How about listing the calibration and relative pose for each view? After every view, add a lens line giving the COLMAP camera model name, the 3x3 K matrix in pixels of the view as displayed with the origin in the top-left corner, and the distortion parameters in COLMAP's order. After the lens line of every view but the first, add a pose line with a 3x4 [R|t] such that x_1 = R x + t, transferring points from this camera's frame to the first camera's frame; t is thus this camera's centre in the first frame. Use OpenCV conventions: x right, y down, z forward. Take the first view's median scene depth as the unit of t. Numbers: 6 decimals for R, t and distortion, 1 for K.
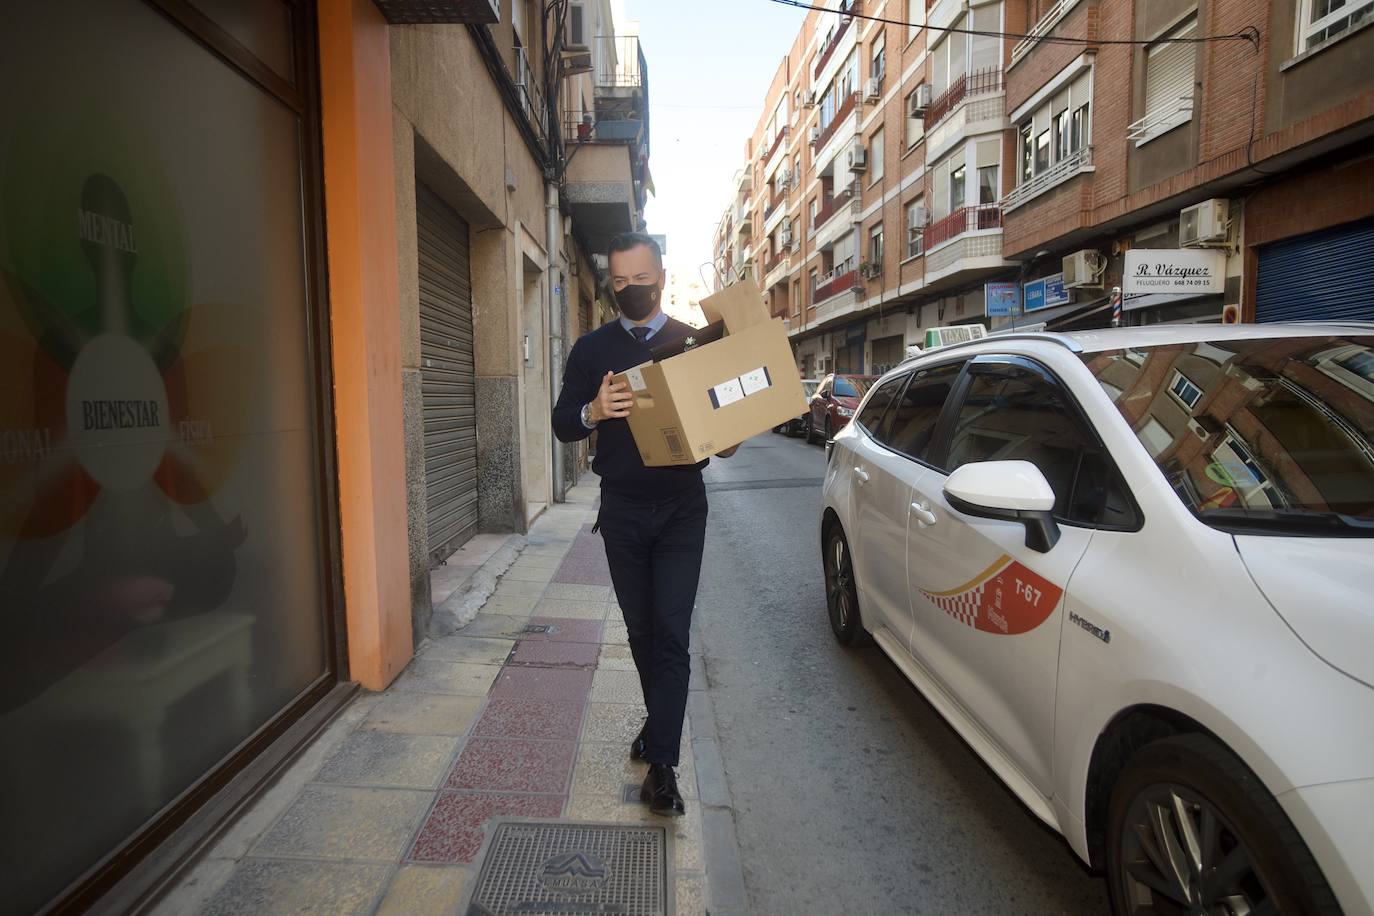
lens RADIAL K [[820.9, 0, 678.5], [0, 820.9, 461.1], [0, 0, 1]] dist [-0.018931, 0.012384]
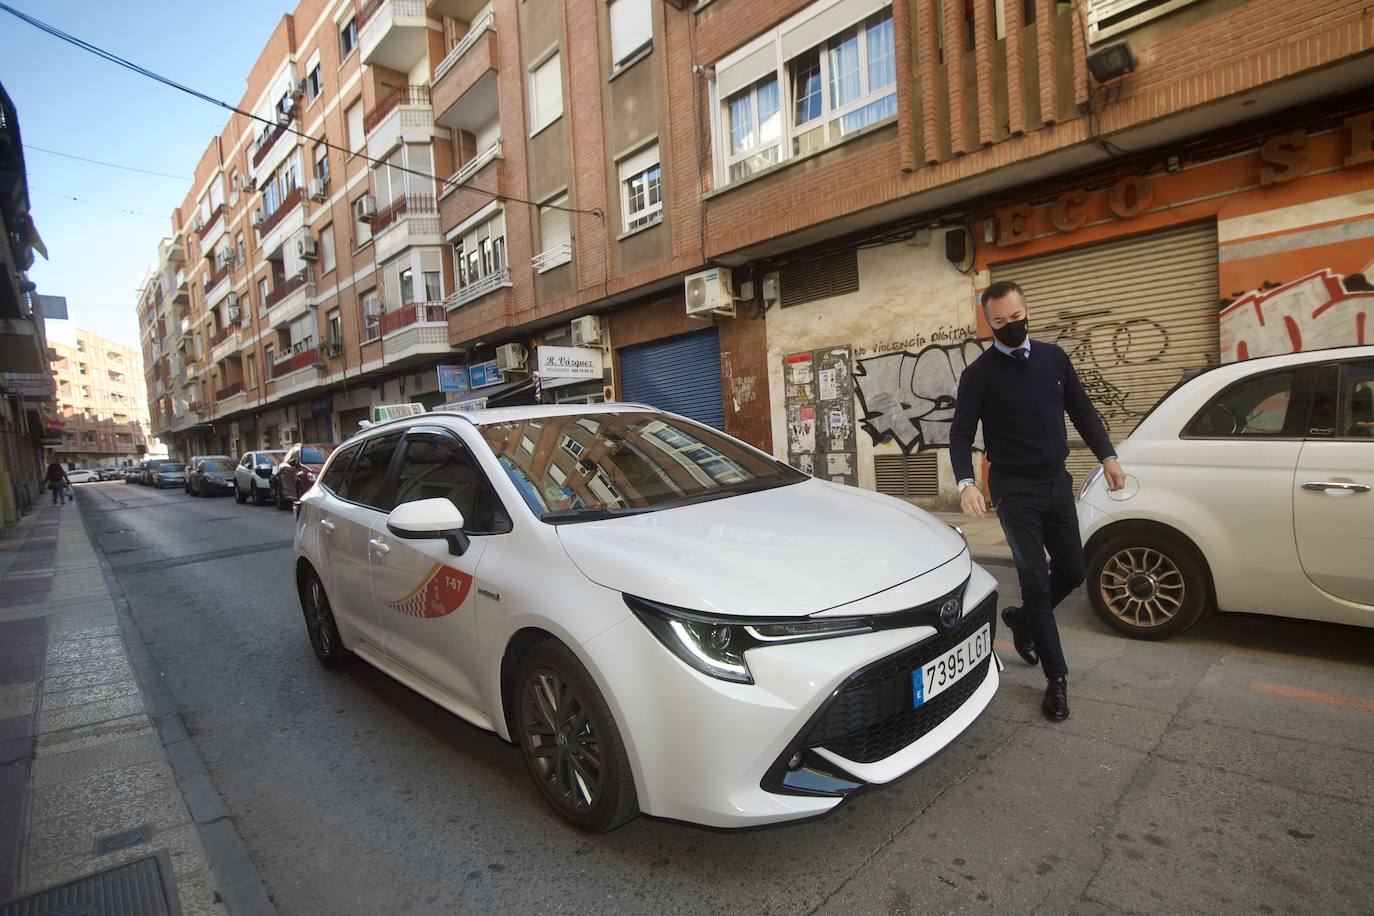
lens RADIAL K [[677.9, 0, 790.8], [0, 677.9, 481.3], [0, 0, 1]] dist [-0.059750, 0.020168]
pose [[0.682363, -0.080738, 0.726541, -0.010652], [0.108048, 0.994105, 0.008993, 0.009014], [-0.722984, 0.072365, 0.687064, -0.104314]]
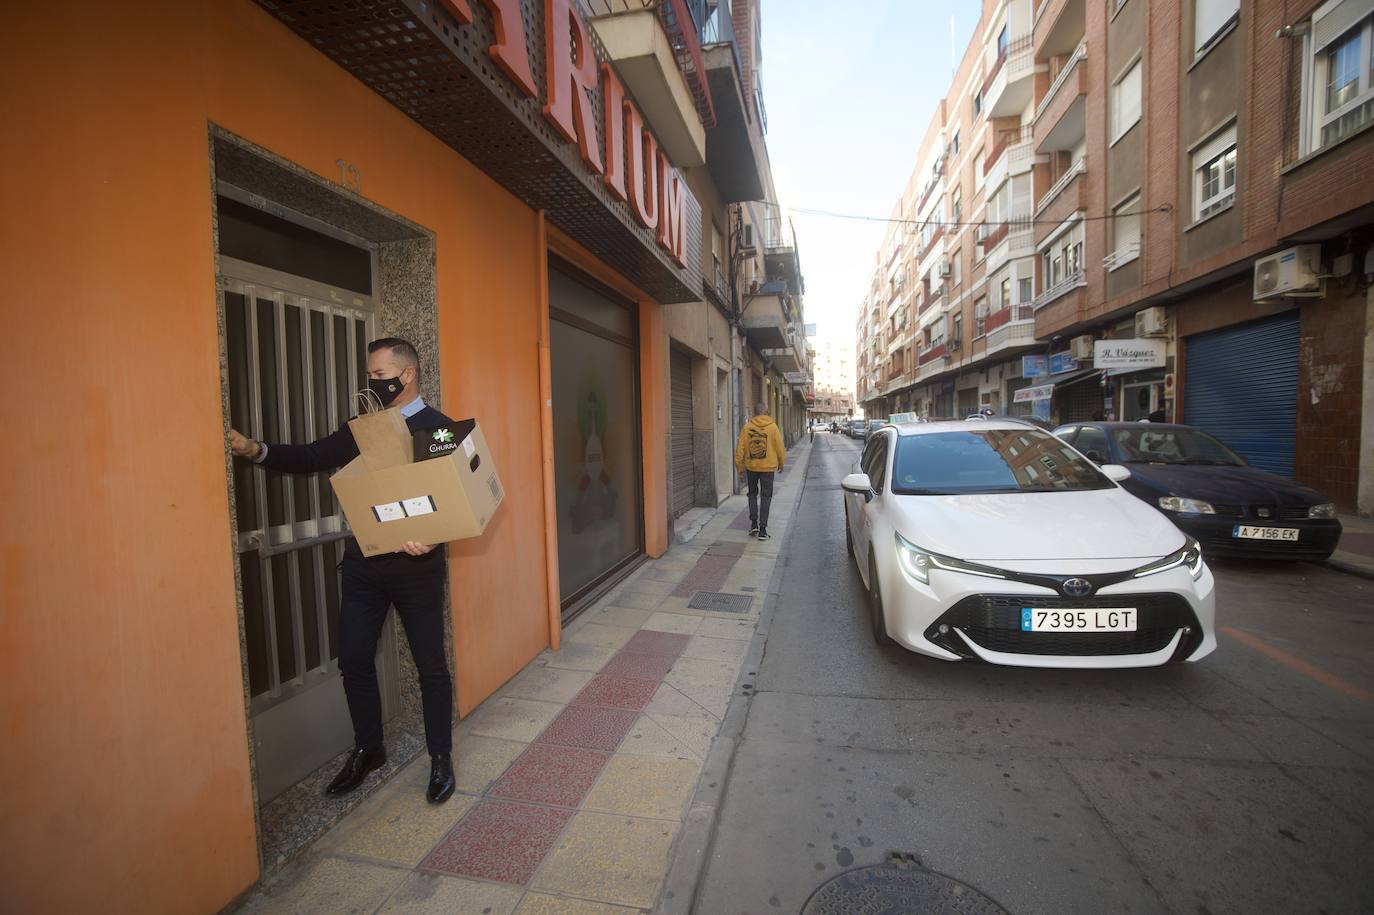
lens RADIAL K [[677.9, 0, 688.5], [0, 677.9, 454.3], [0, 0, 1]] dist [-0.059750, 0.020168]
pose [[0.968711, 0.003787, -0.248162, 0.134106], [-0.010088, 0.999658, -0.024127, -0.001444], [0.247985, 0.025876, 0.968418, -0.534357]]
